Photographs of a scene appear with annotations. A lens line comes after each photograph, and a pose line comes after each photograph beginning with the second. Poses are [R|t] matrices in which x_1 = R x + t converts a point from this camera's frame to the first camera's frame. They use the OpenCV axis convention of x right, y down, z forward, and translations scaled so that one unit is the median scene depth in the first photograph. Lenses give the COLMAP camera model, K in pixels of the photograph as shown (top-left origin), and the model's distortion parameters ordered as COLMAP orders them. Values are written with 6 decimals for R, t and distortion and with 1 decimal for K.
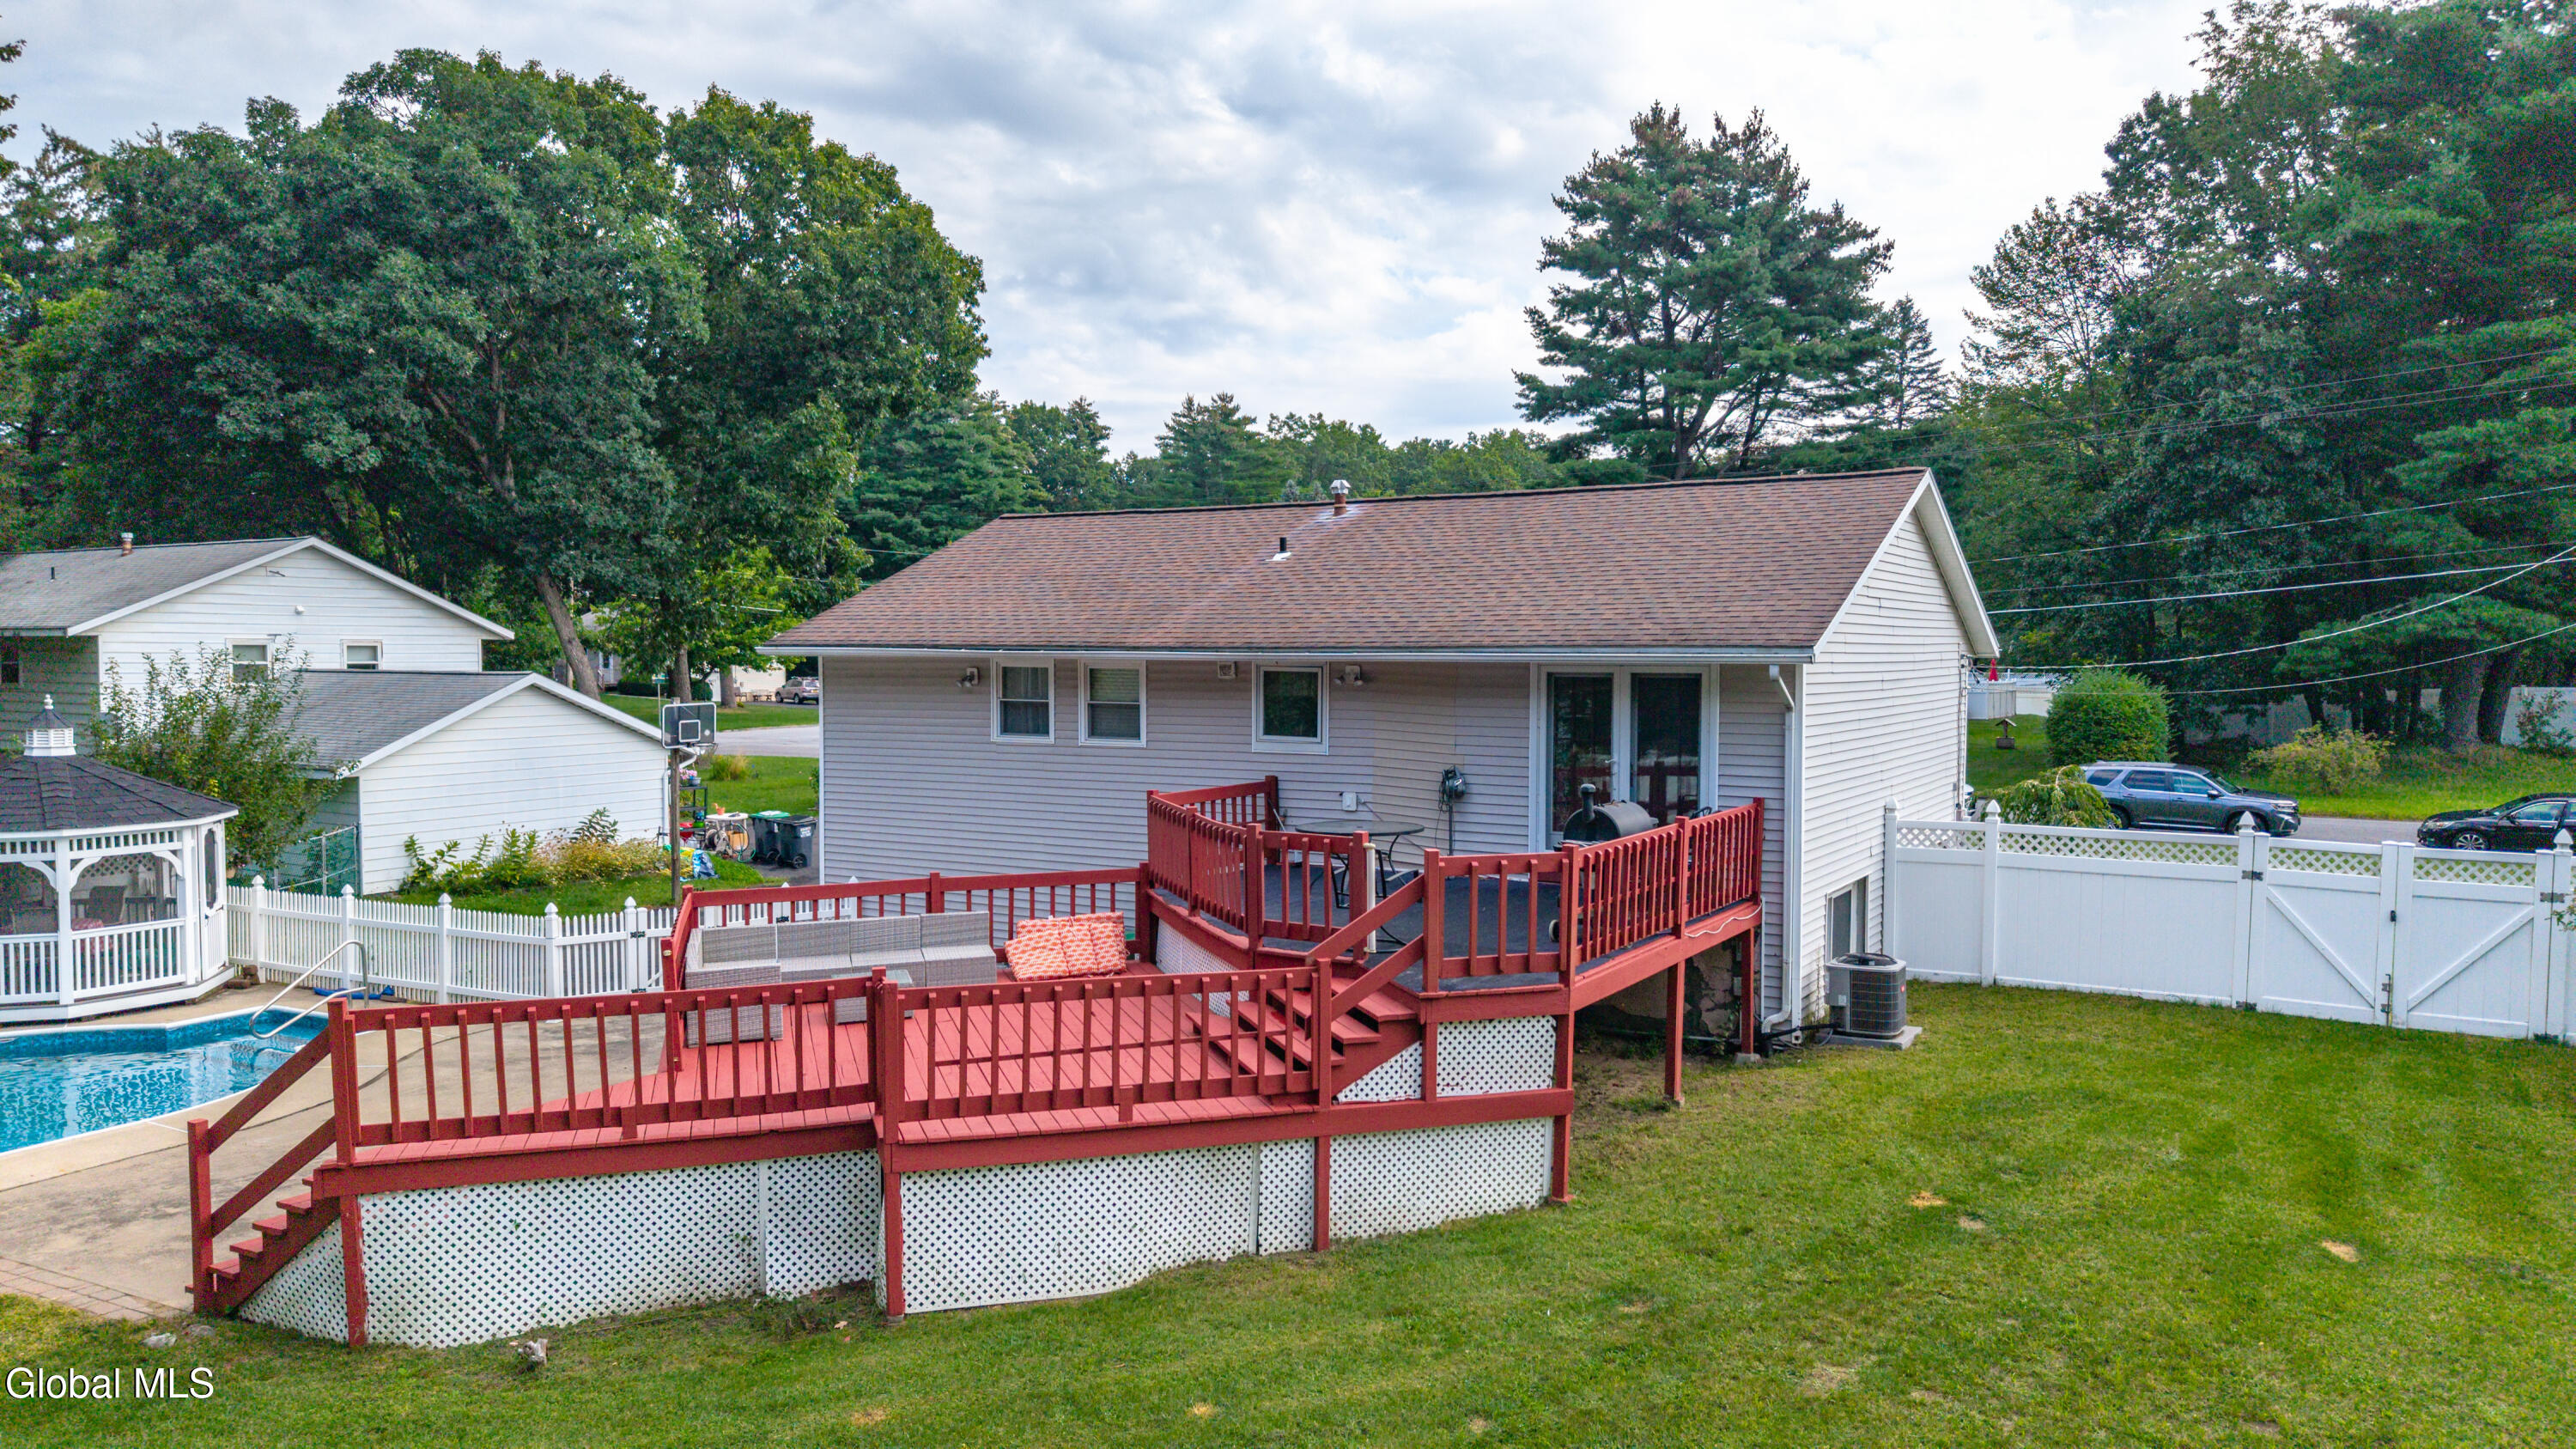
lens RADIAL K [[1736.9, 0, 1290.0], [0, 1736.9, 737.5], [0, 0, 1]] dist [0.035019, -0.041962]
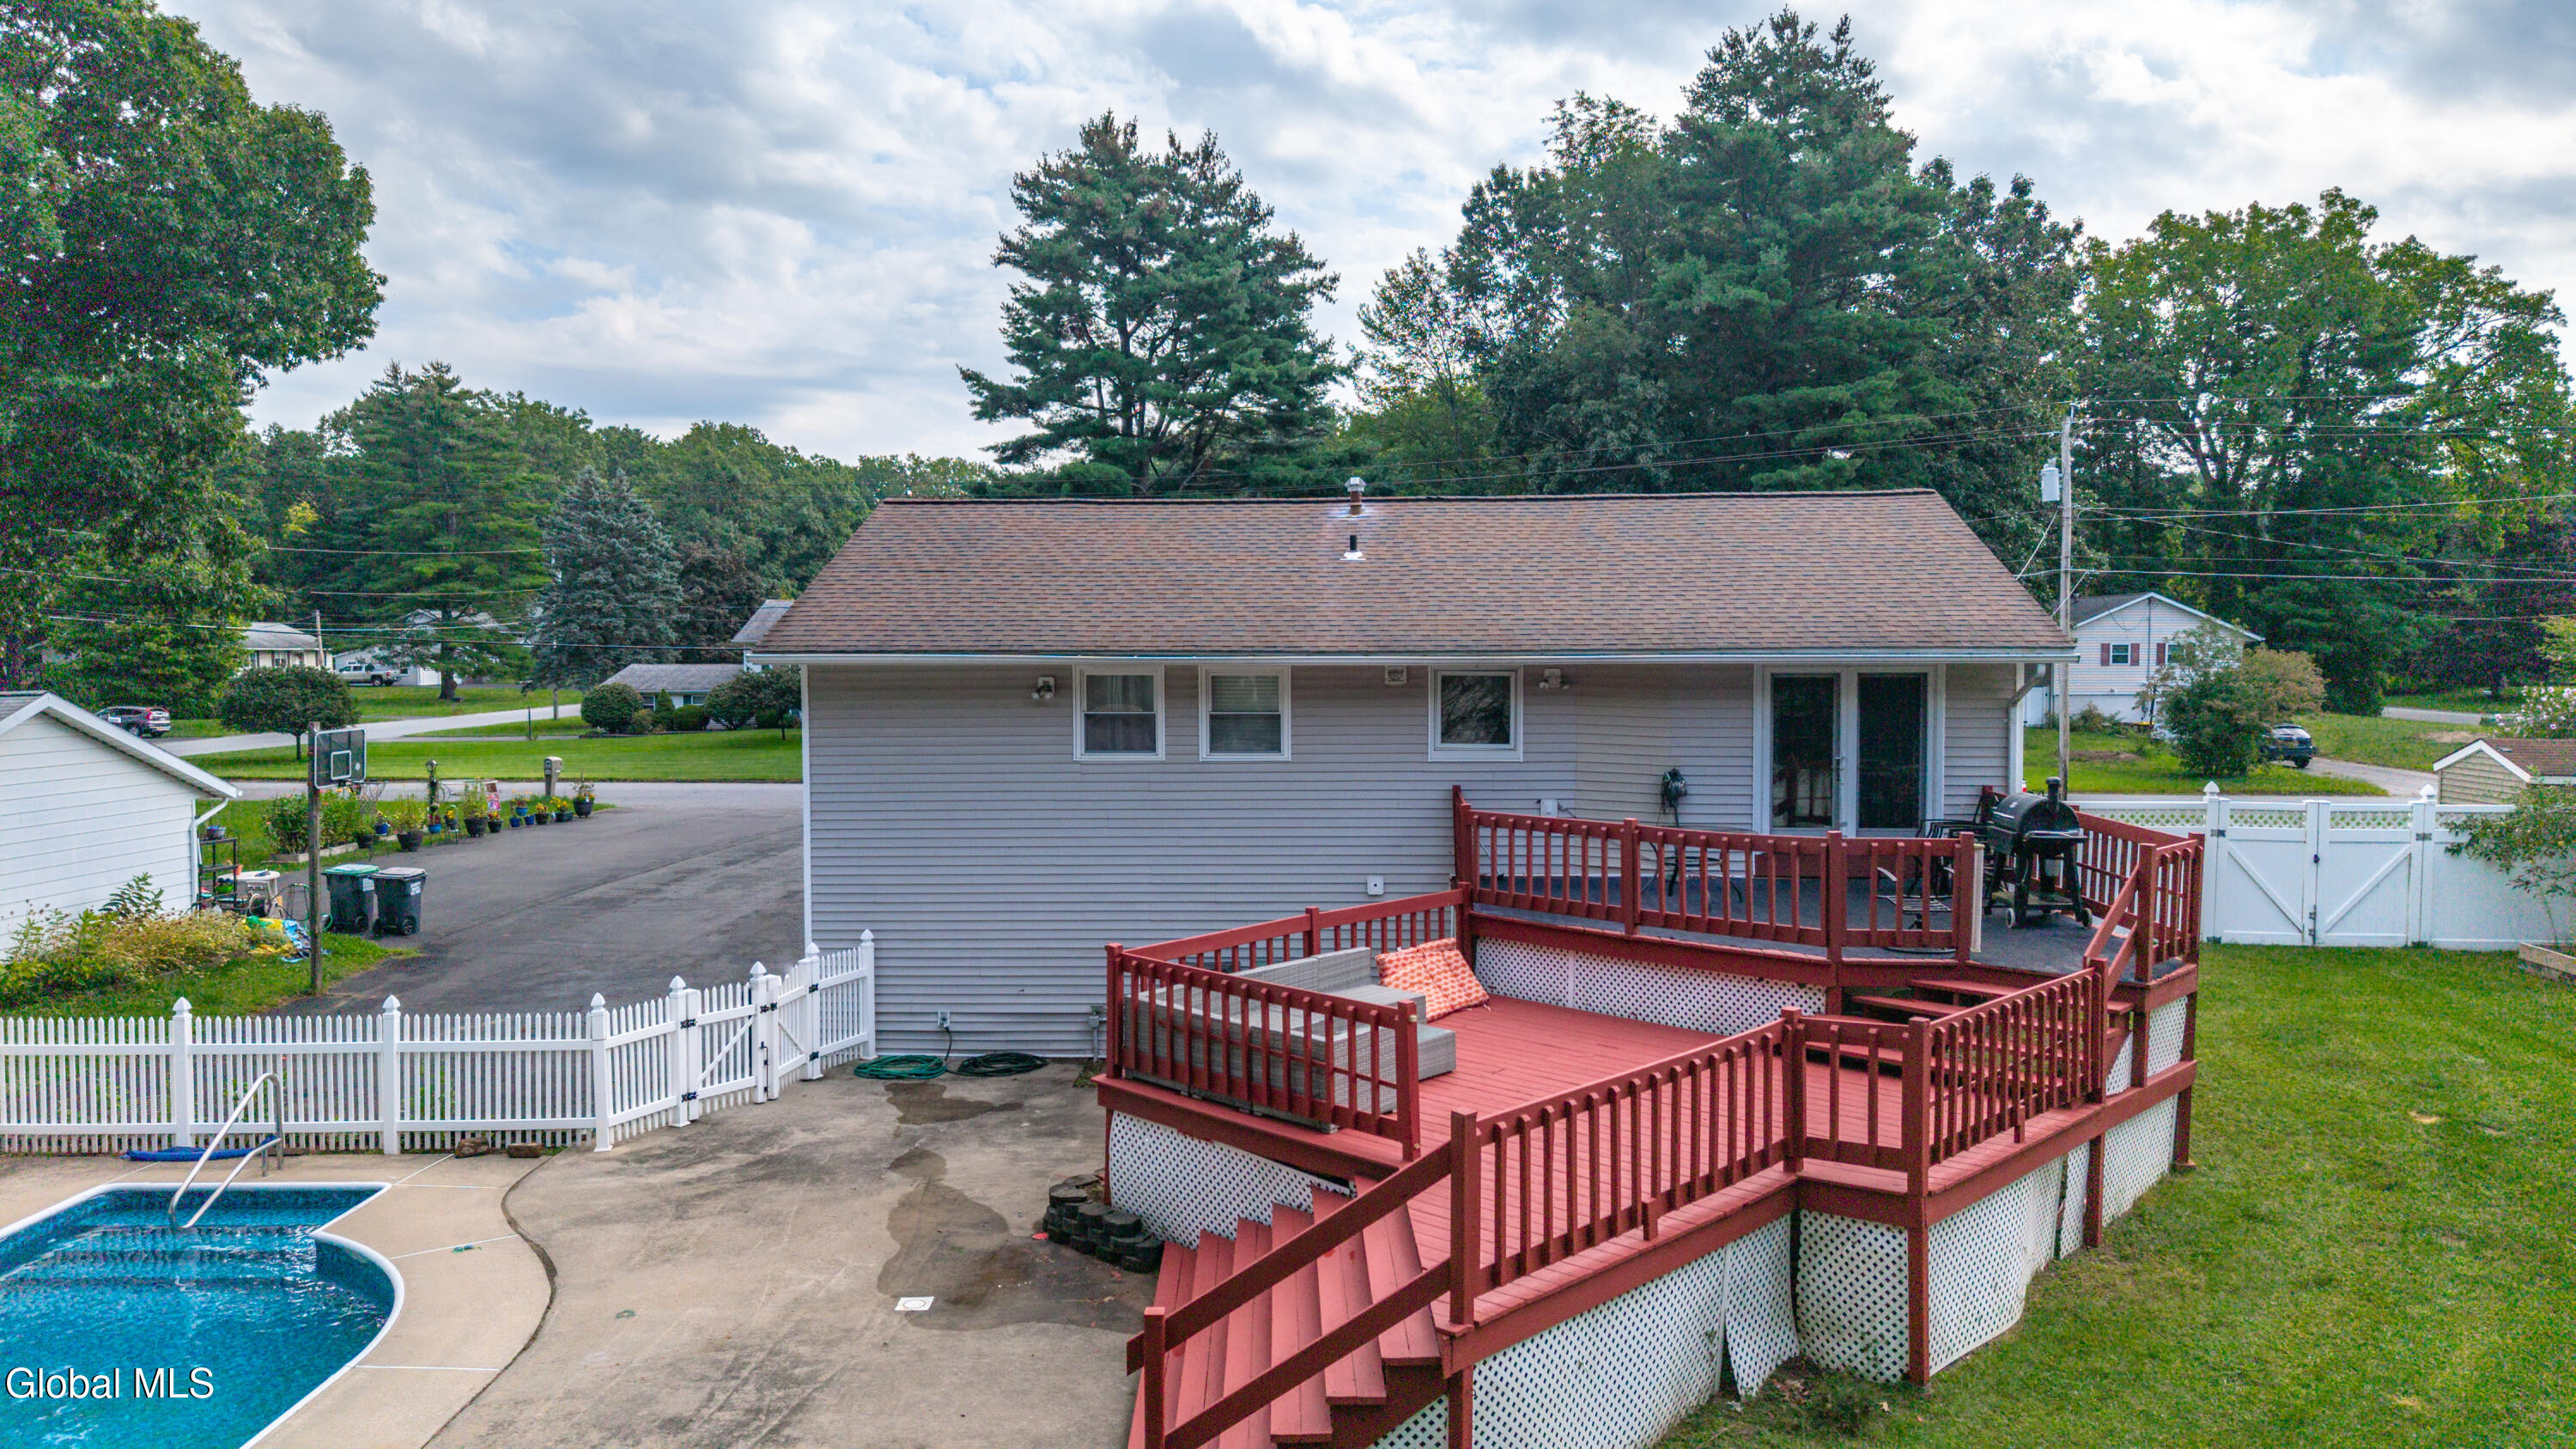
lens RADIAL K [[1733.7, 0, 1244.5], [0, 1733.7, 748.1], [0, 0, 1]] dist [0.045752, -0.033865]
pose [[0.881951, -0.030179, 0.470374, -0.285619], [0.028785, 0.999534, 0.010158, -0.005830], [-0.470461, 0.004581, 0.882409, 0.107453]]
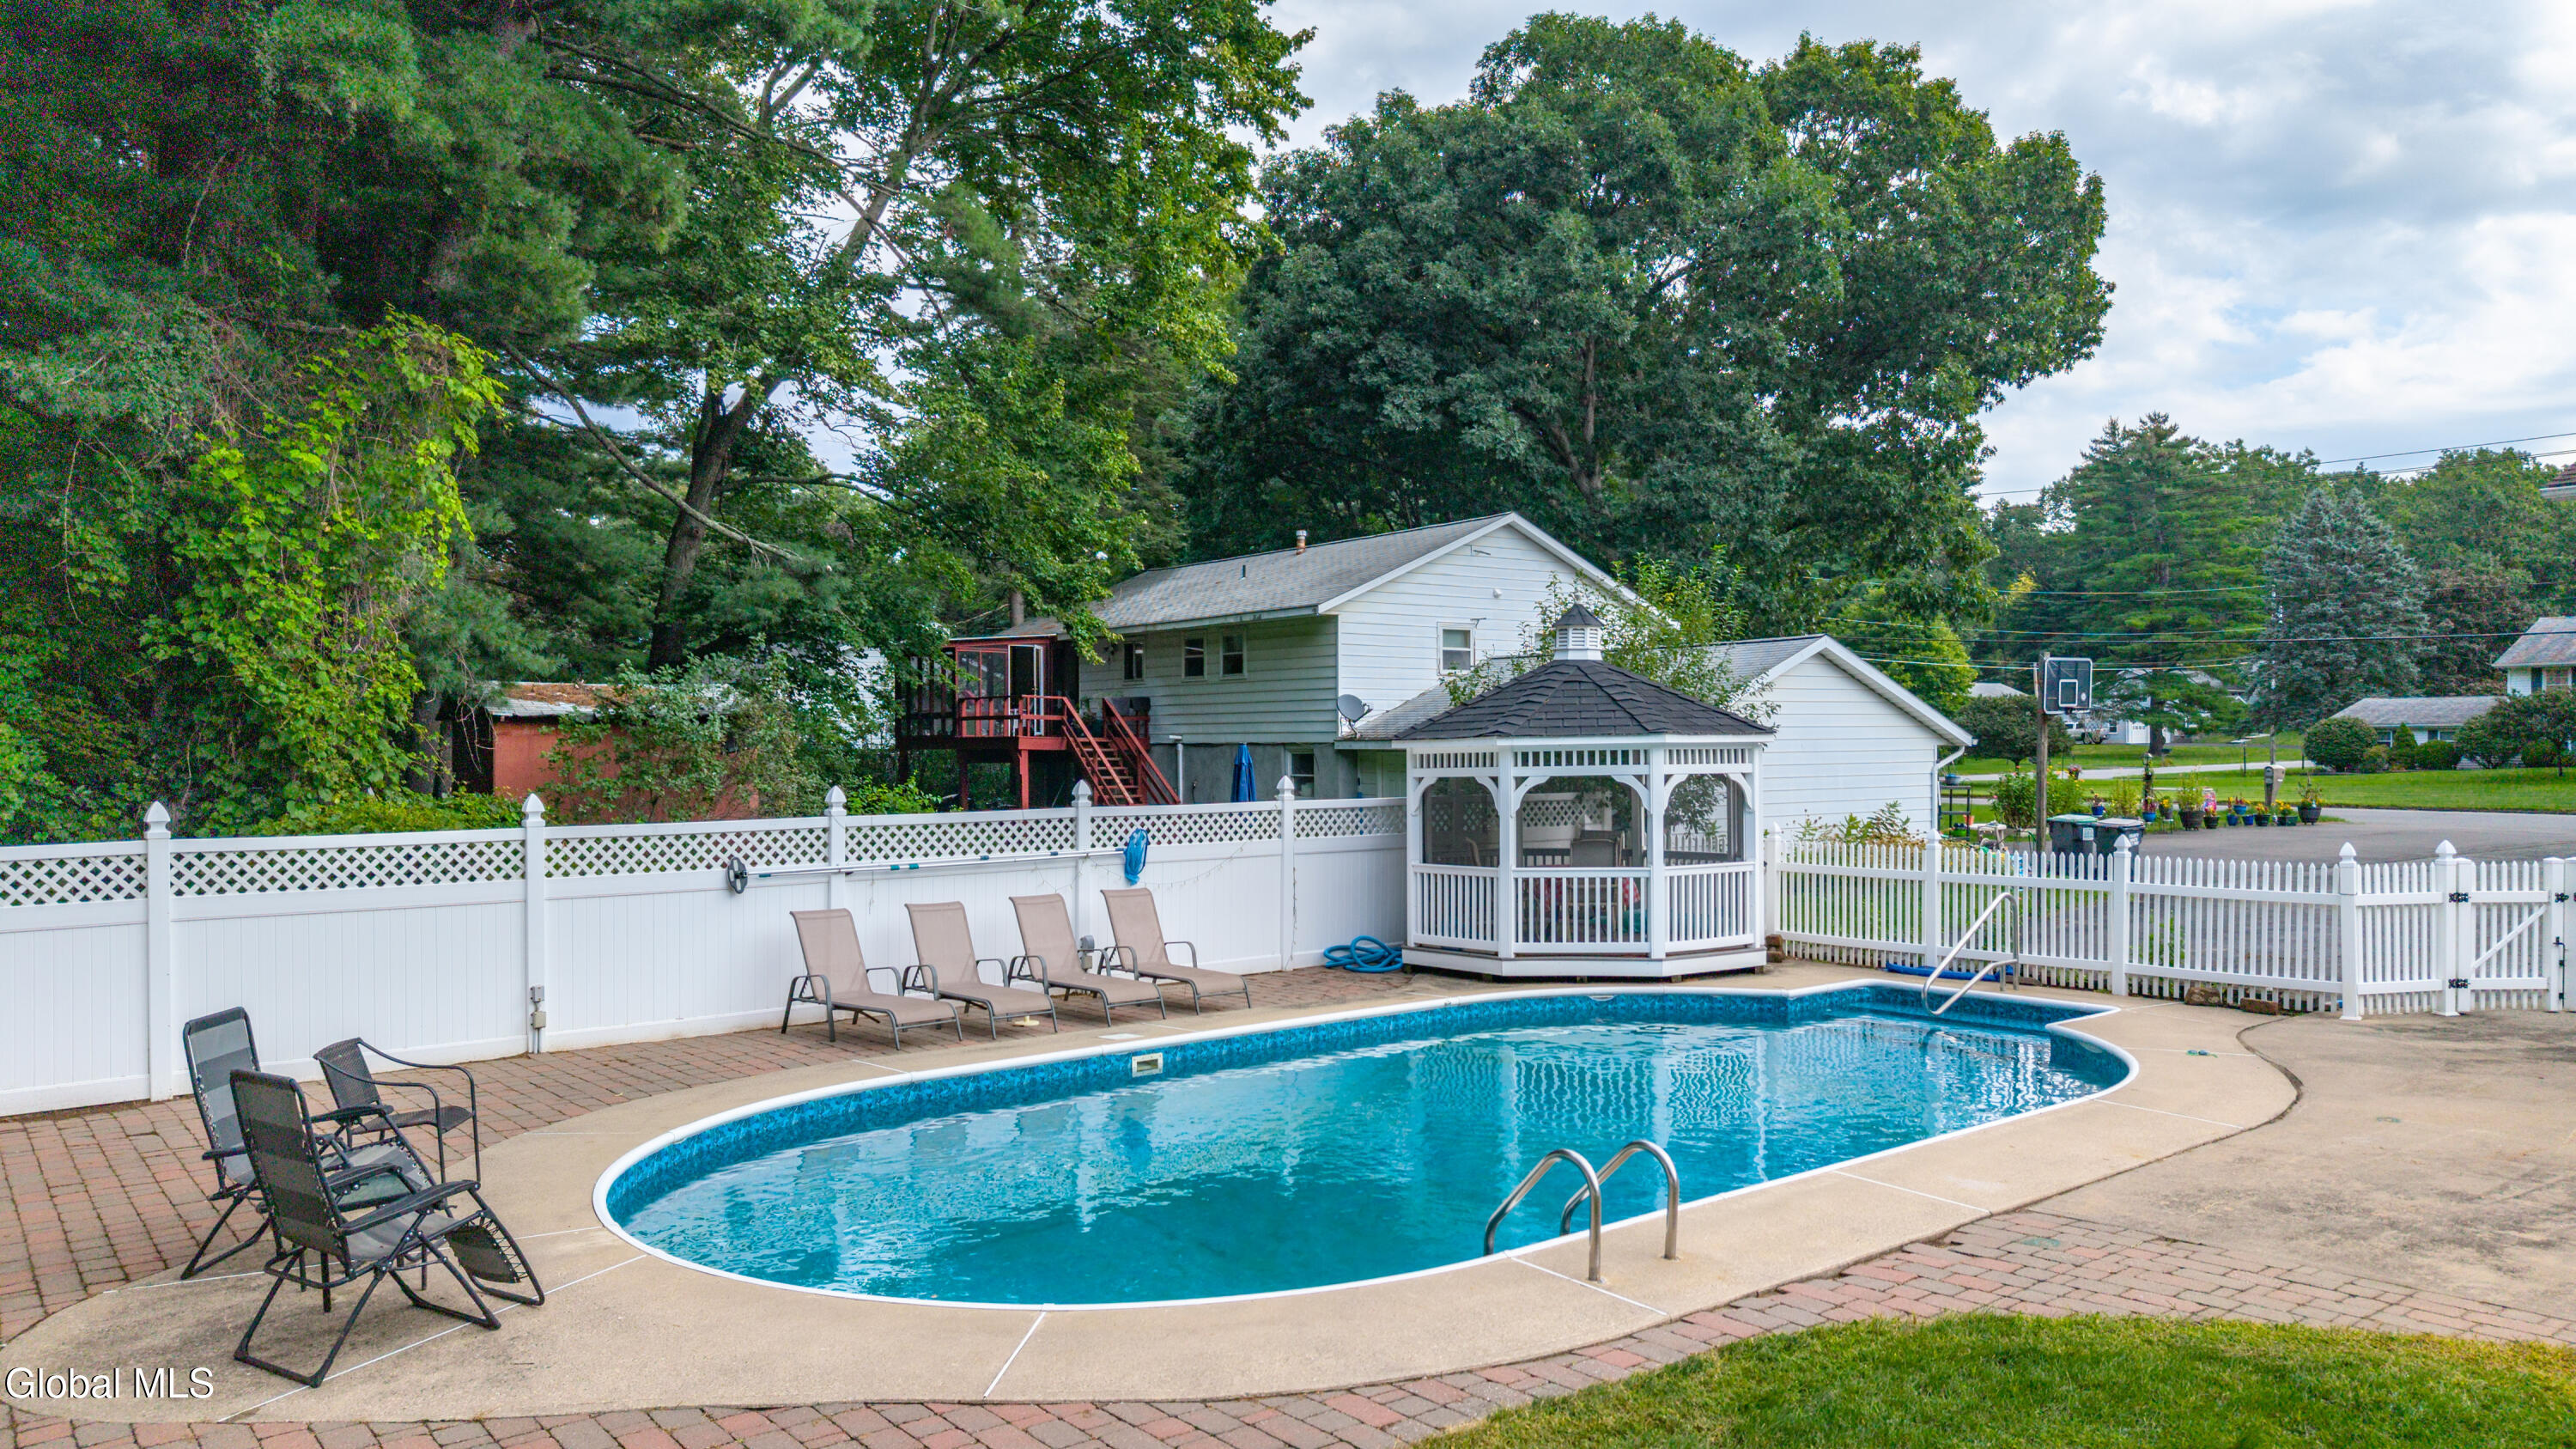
lens RADIAL K [[1741.6, 0, 1288.6], [0, 1741.6, 794.8], [0, 0, 1]] dist [-0.000107, -0.004378]
pose [[0.922249, -0.006328, -0.386546, -0.293441], [-0.005073, 0.999582, -0.028467, 0.054529], [0.386564, 0.028215, 0.921831, 0.112365]]
